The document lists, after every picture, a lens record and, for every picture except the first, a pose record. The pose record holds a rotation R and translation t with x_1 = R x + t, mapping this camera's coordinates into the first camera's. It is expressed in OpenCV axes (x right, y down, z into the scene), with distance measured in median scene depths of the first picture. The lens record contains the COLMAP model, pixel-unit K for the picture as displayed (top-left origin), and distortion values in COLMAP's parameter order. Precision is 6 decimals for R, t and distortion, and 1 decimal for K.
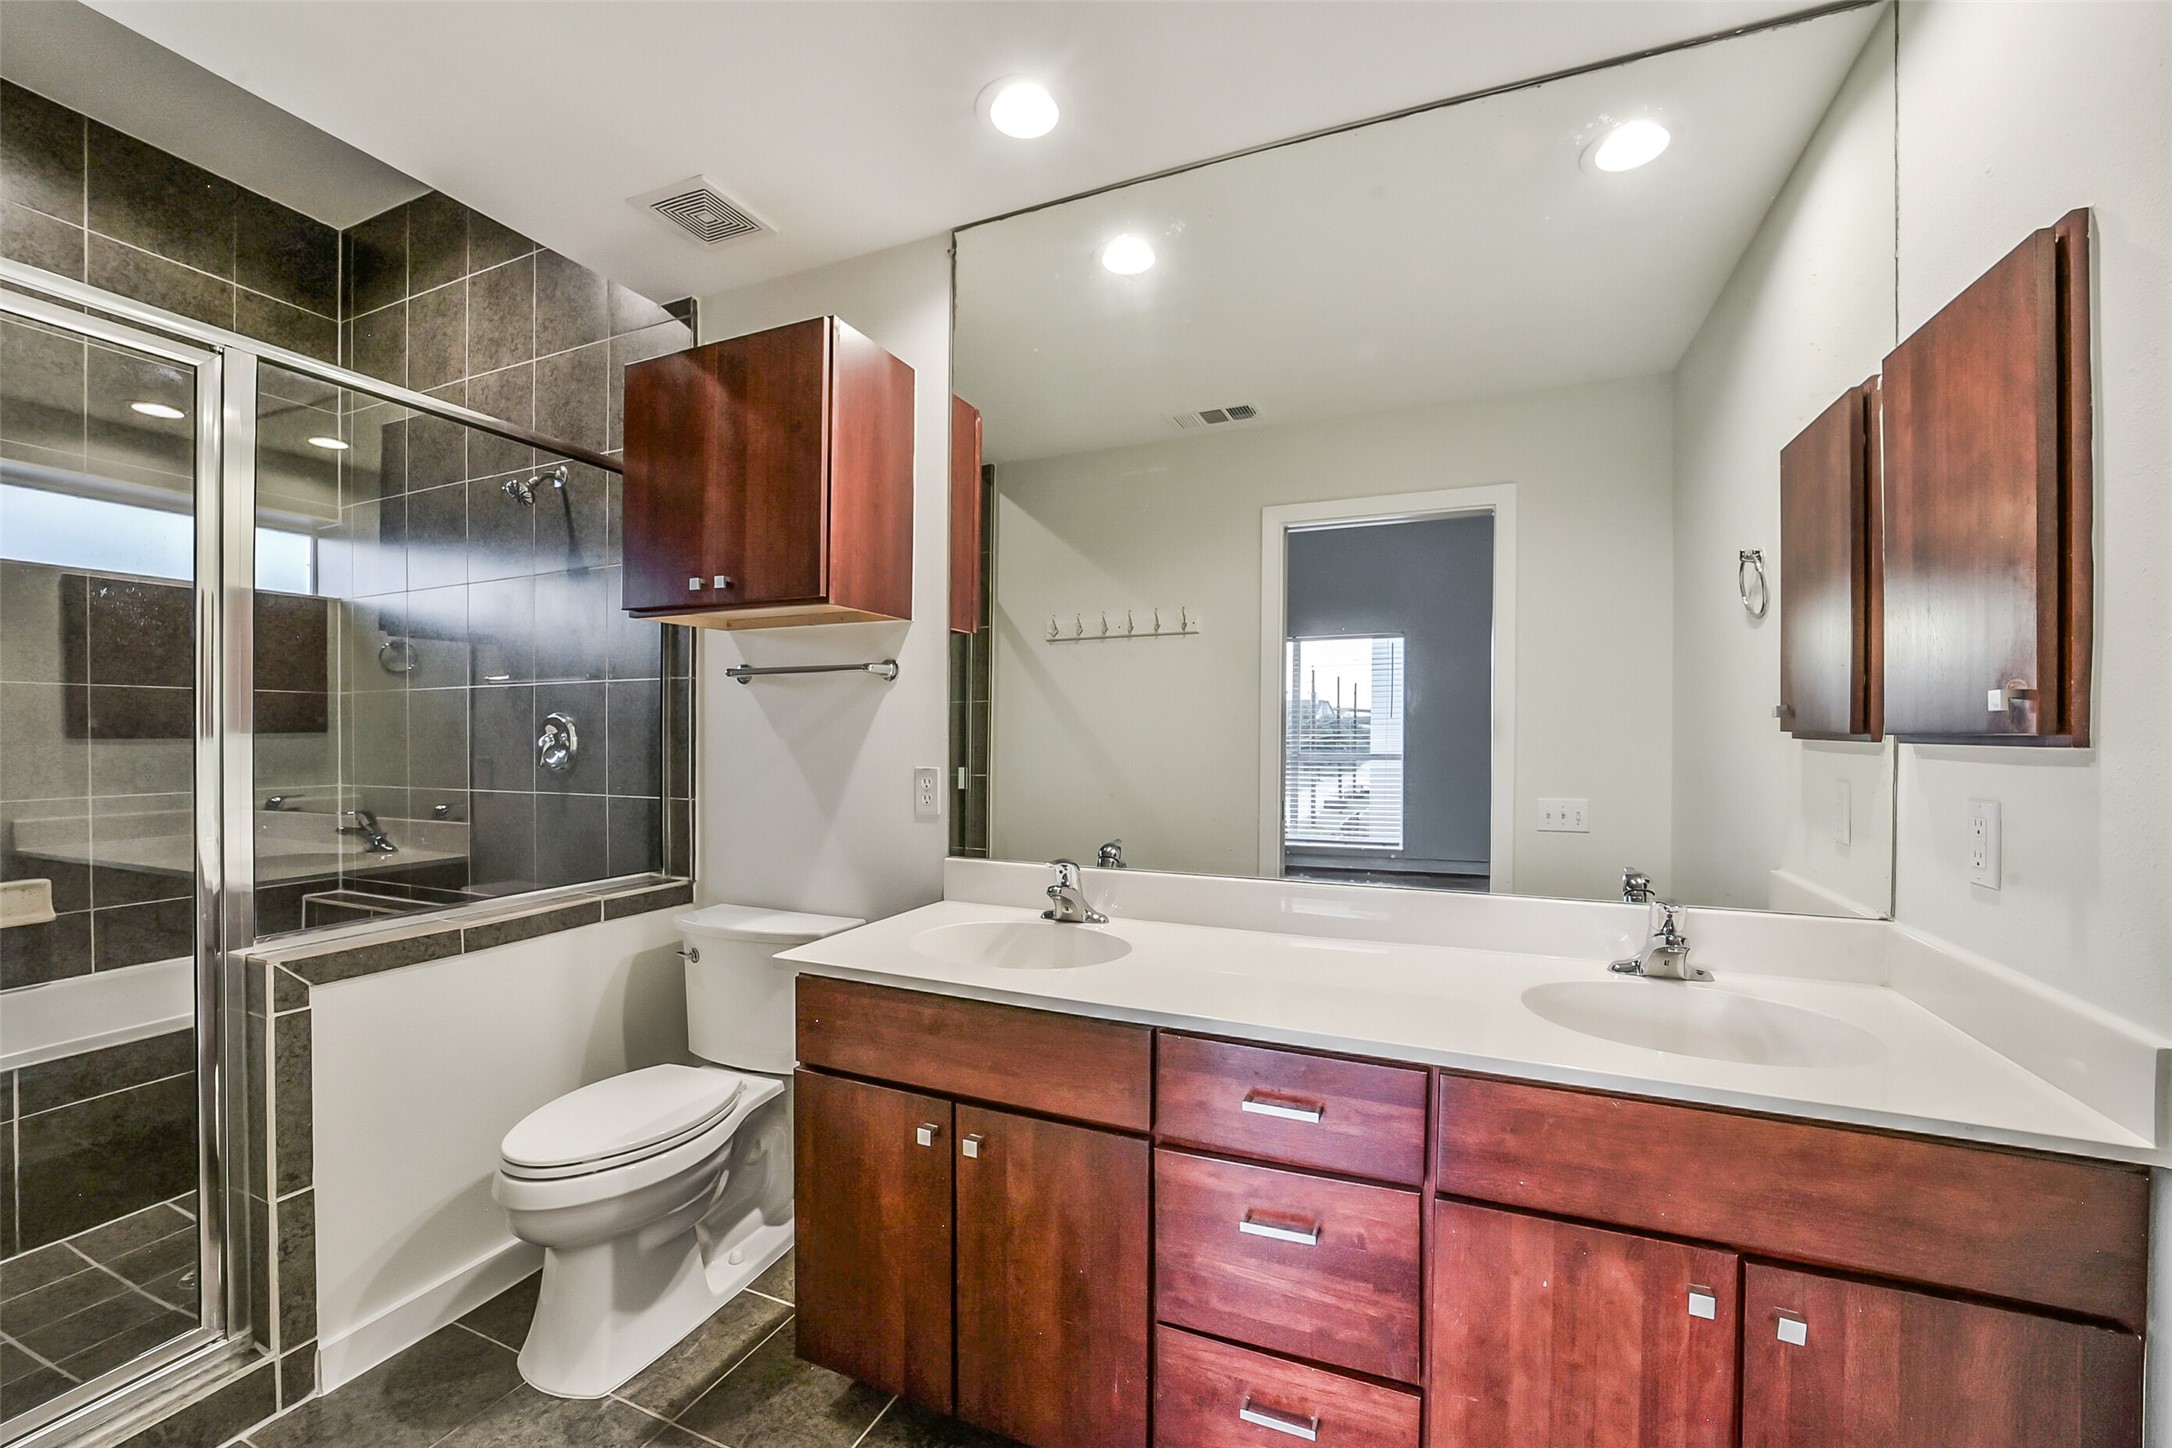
lens RADIAL K [[857.5, 0, 1086.0], [0, 857.5, 724.0], [0, 0, 1]] dist [-0.023956, 0.006676]
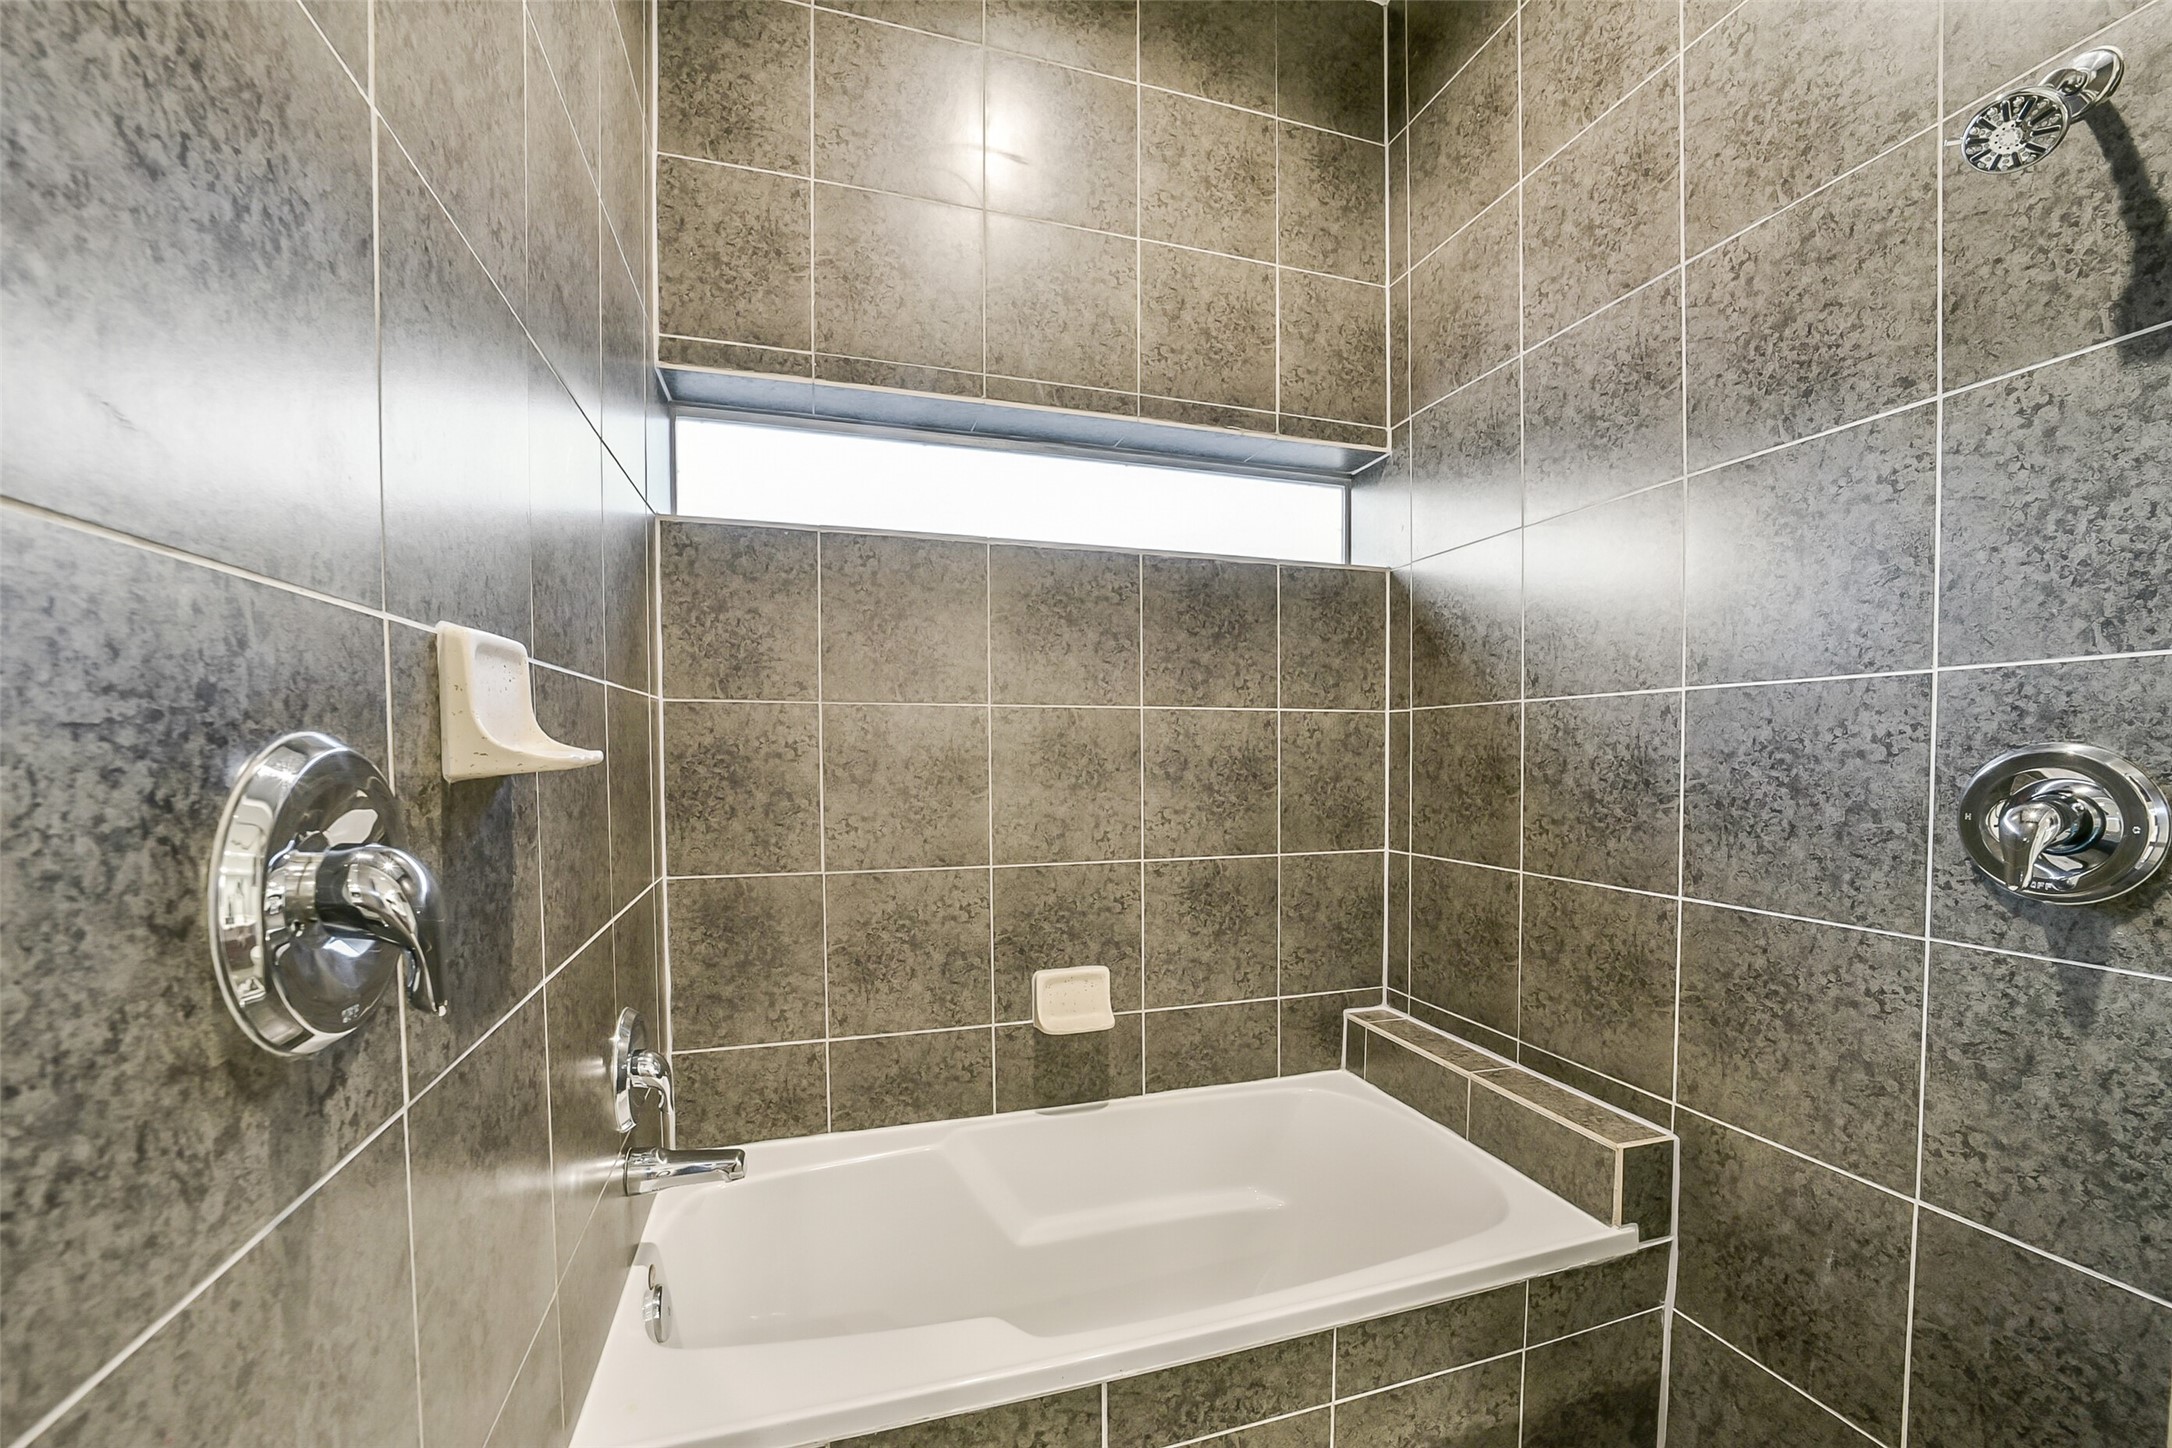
lens RADIAL K [[857.5, 0, 1086.0], [0, 857.5, 724.0], [0, 0, 1]] dist [-0.023956, 0.006676]
pose [[0.652892, -0.019796, -0.757193, -0.599882], [0.004993, 0.999749, -0.021832, -0.015492], [0.757435, 0.010473, 0.652827, 0.436059]]
